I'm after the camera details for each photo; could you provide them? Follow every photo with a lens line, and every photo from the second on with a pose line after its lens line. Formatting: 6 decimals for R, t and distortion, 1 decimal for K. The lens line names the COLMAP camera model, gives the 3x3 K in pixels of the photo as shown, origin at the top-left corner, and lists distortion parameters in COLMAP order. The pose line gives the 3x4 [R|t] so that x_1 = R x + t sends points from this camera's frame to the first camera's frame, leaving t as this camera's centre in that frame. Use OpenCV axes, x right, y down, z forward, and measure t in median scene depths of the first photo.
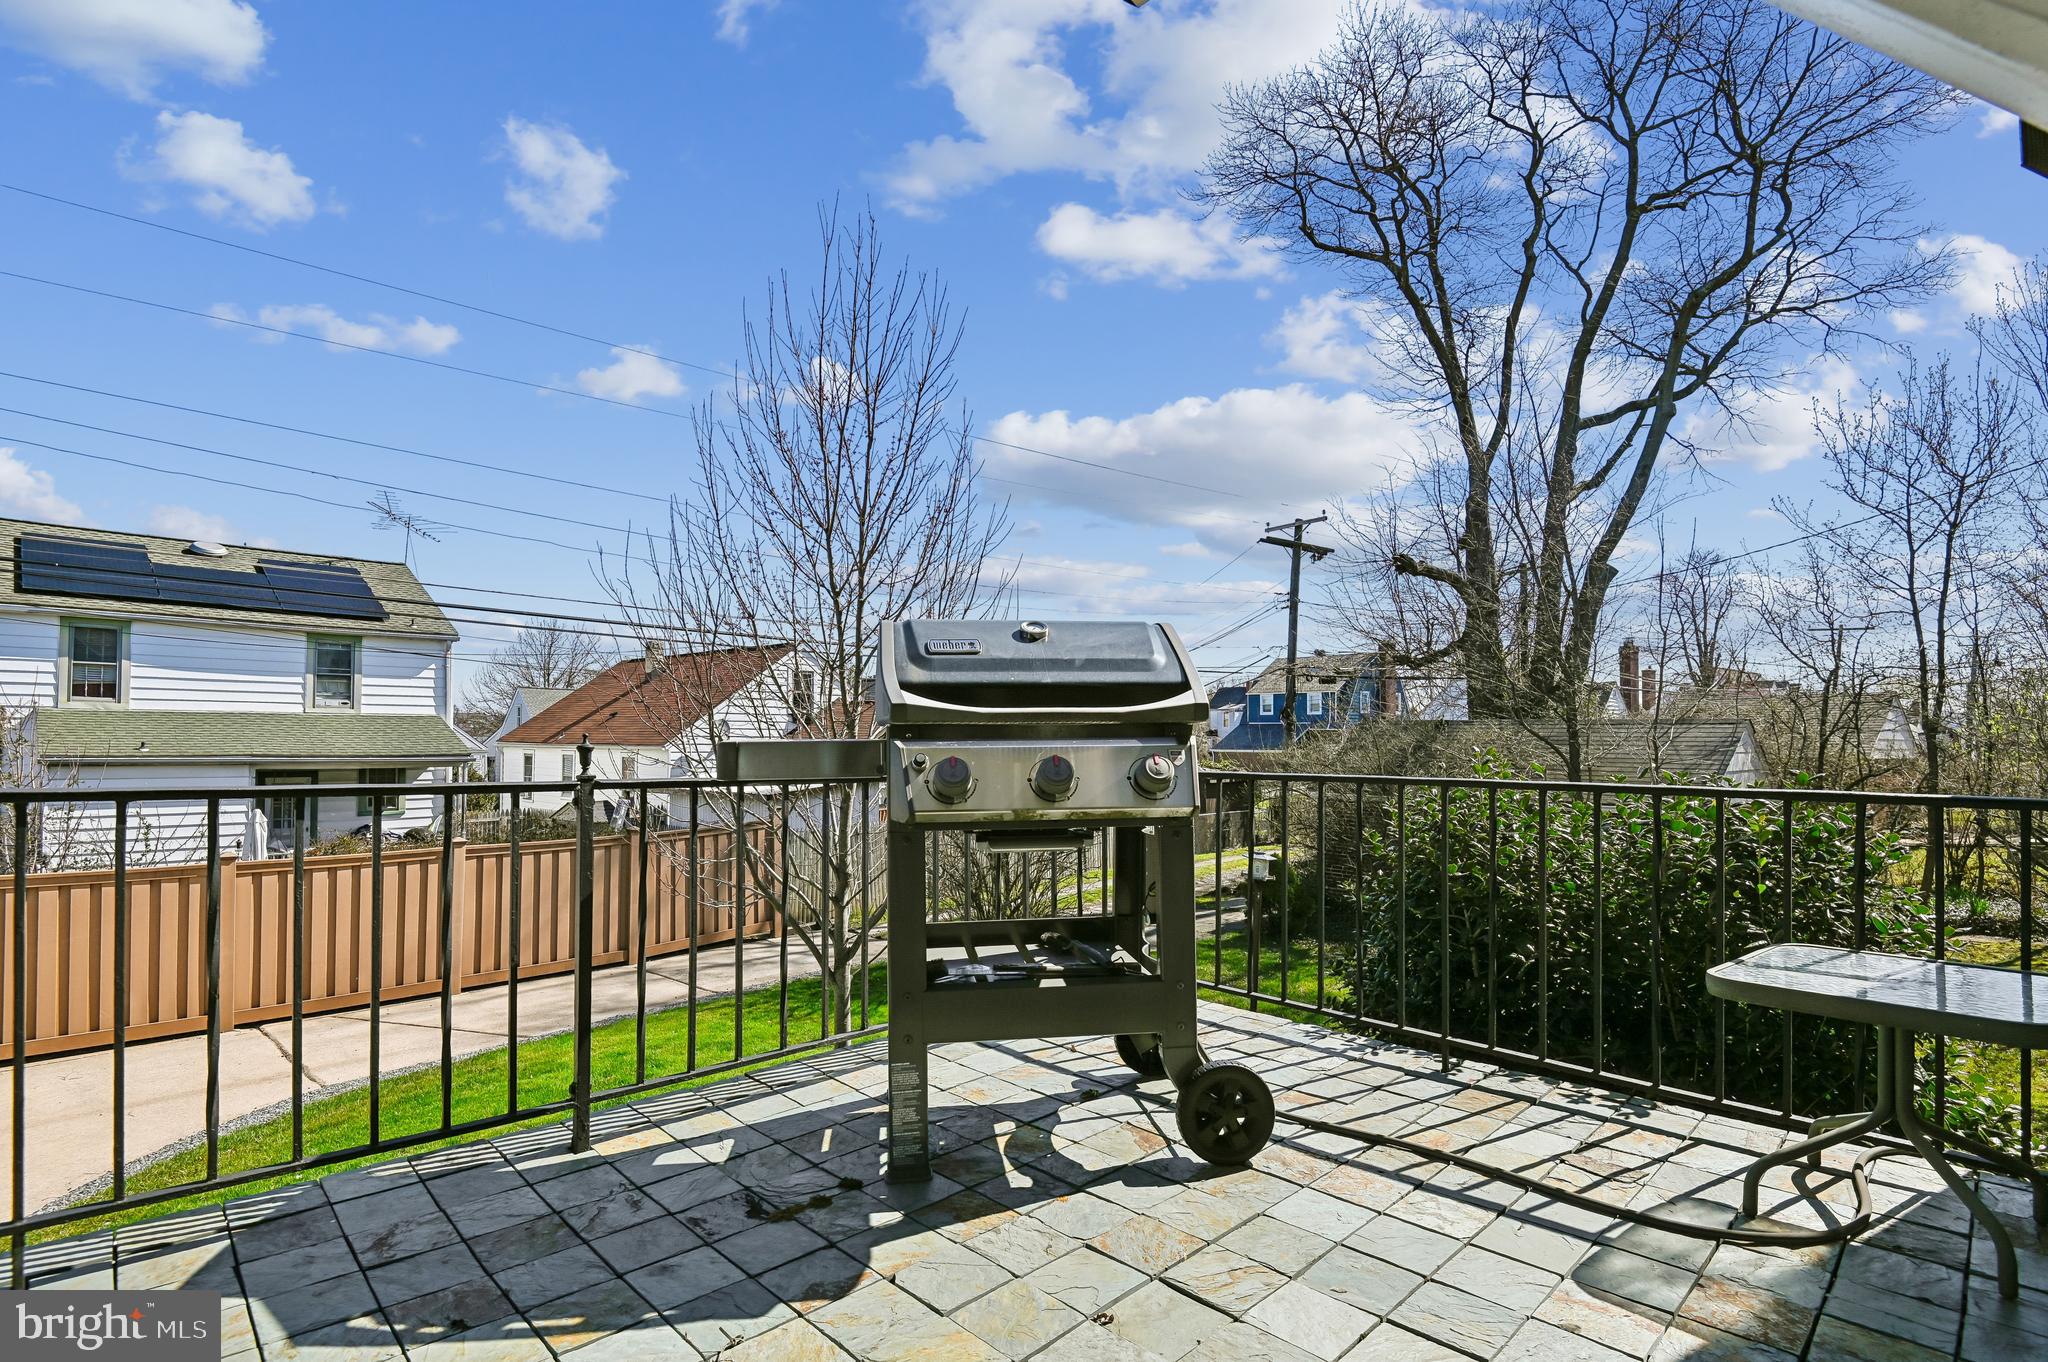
lens RADIAL K [[965.7, 0, 1014.4], [0, 965.7, 719.9], [0, 0, 1]] dist [0.018562, -0.020718]
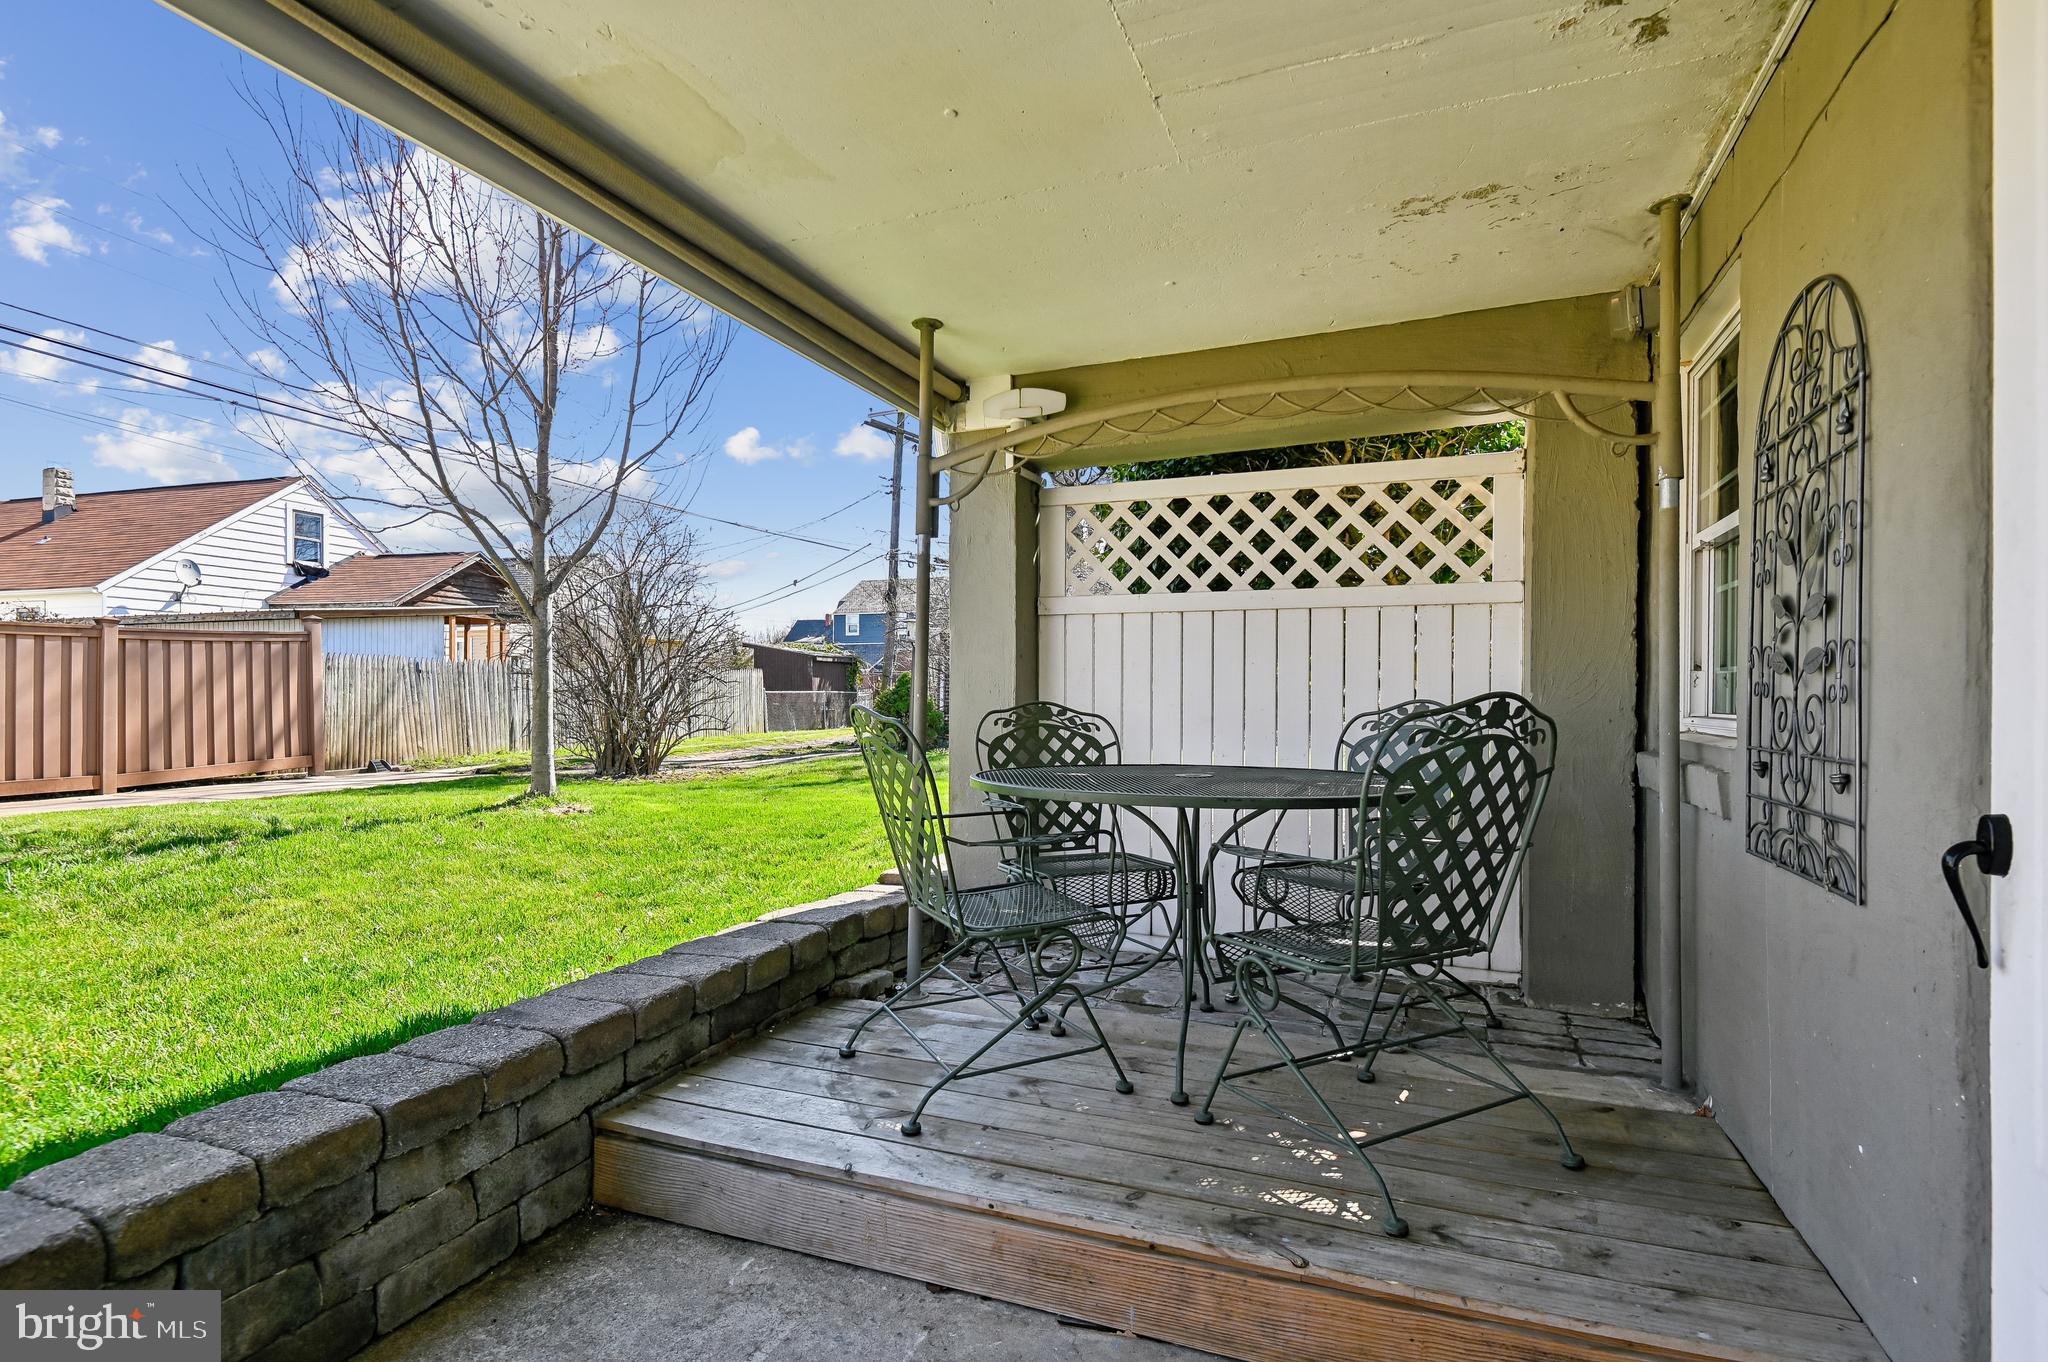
lens RADIAL K [[1012.5, 0, 1028.1], [0, 1012.5, 709.1], [0, 0, 1]] dist [0.028396, -0.024667]
pose [[0.903555, -0.006332, 0.428425, -0.054914], [-0.008307, 0.999444, 0.032292, 0.099887], [-0.428392, -0.032737, 0.903000, -0.022436]]
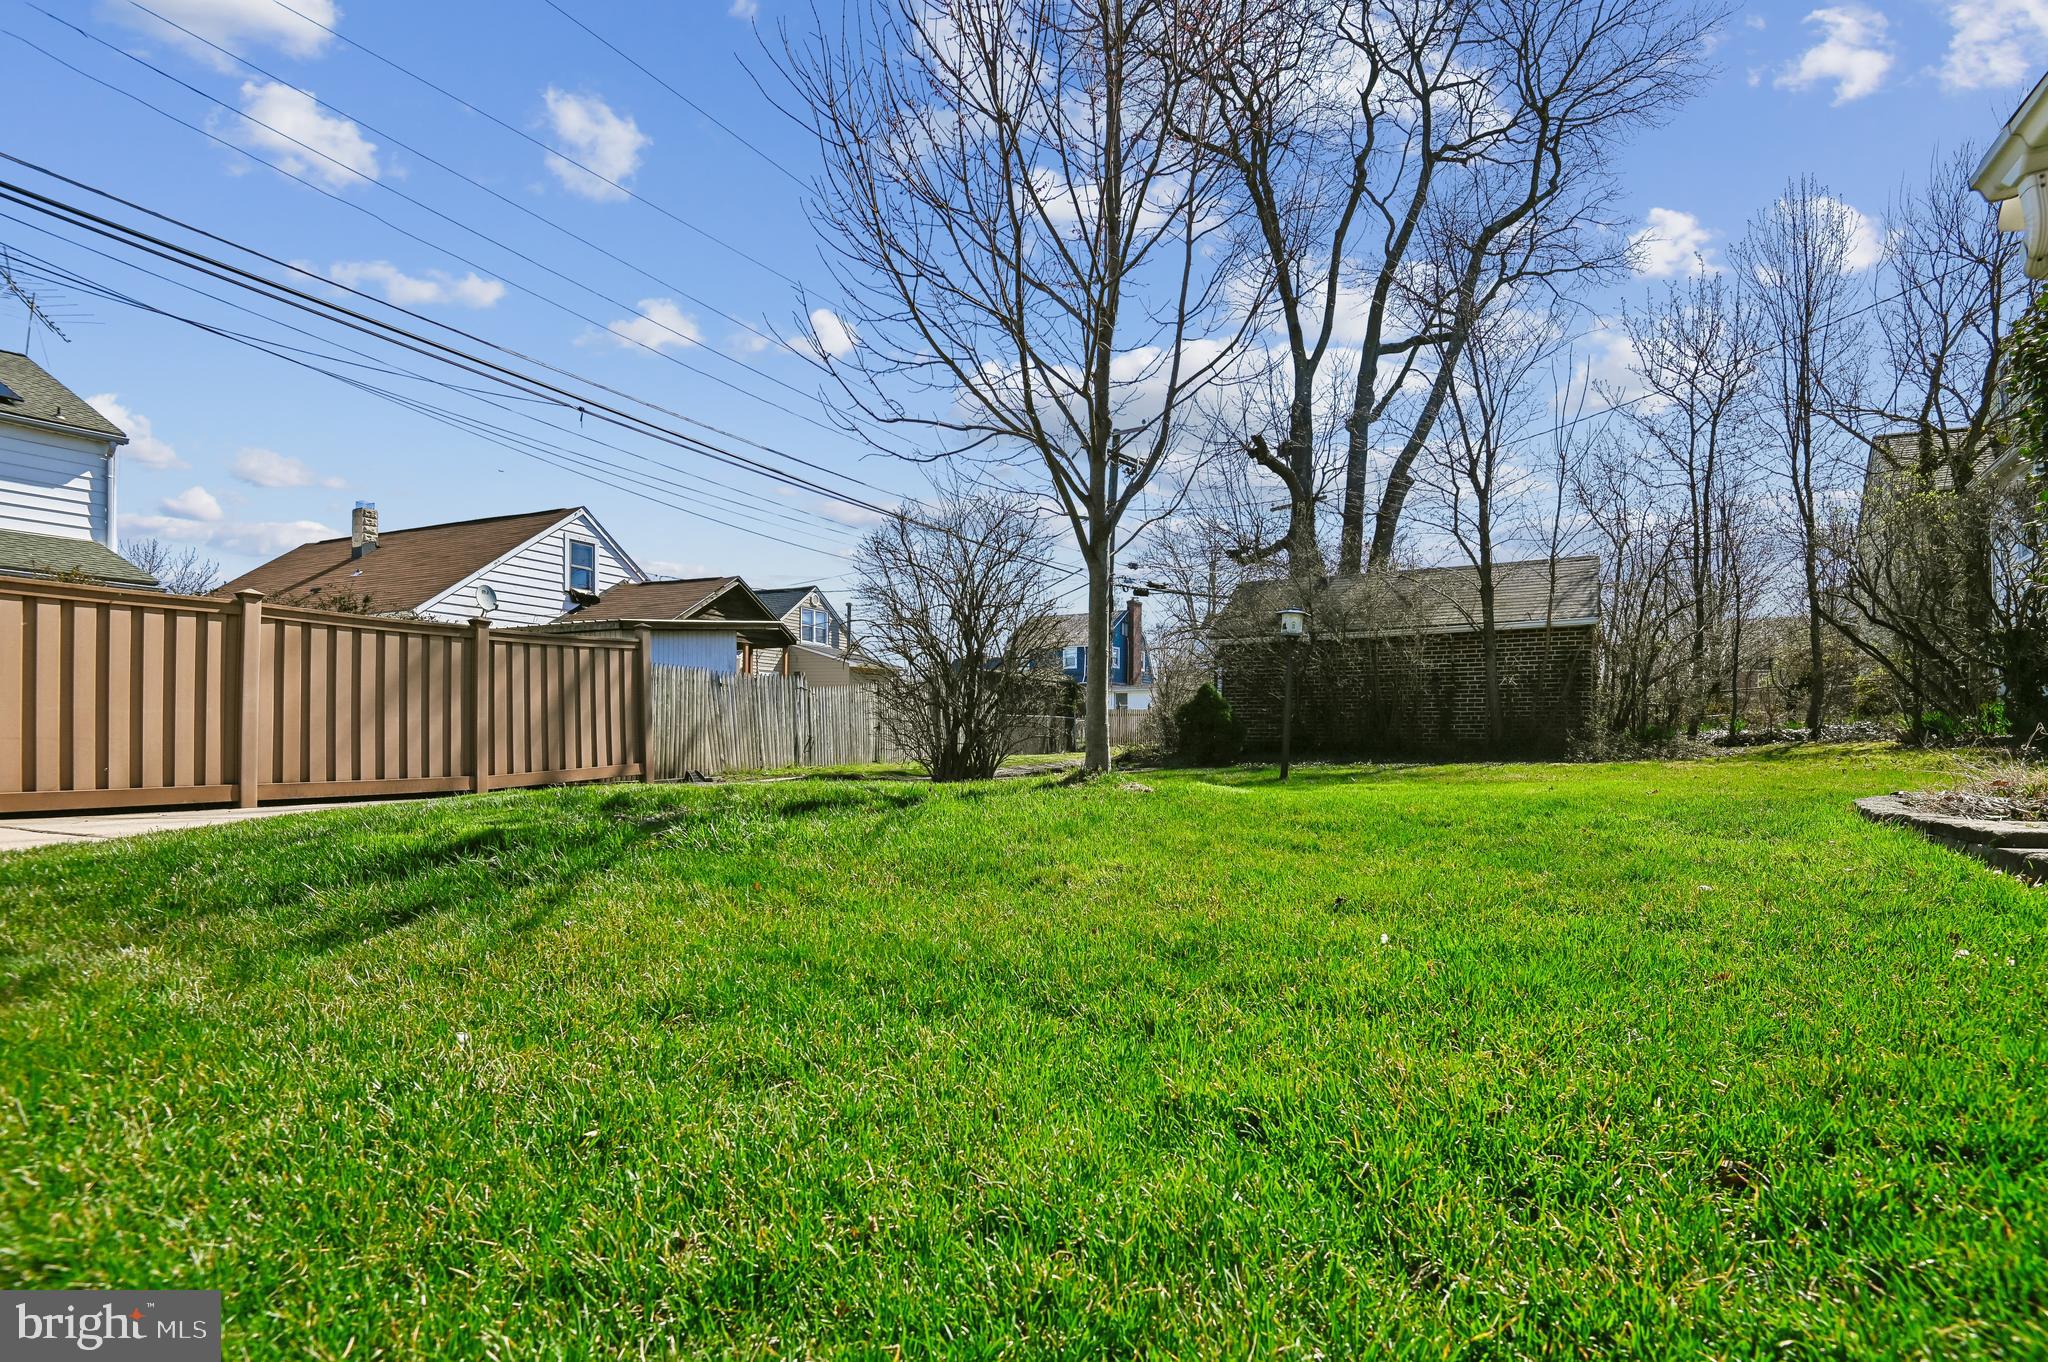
lens RADIAL K [[980.6, 0, 1047.3], [0, 980.6, 743.8], [0, 0, 1]] dist [0.001979, -0.032586]
pose [[0.943477, -0.003324, 0.331421, -0.150212], [-0.006229, 0.999595, 0.027758, 0.122286], [-0.331380, -0.028254, 0.943074, 0.081901]]
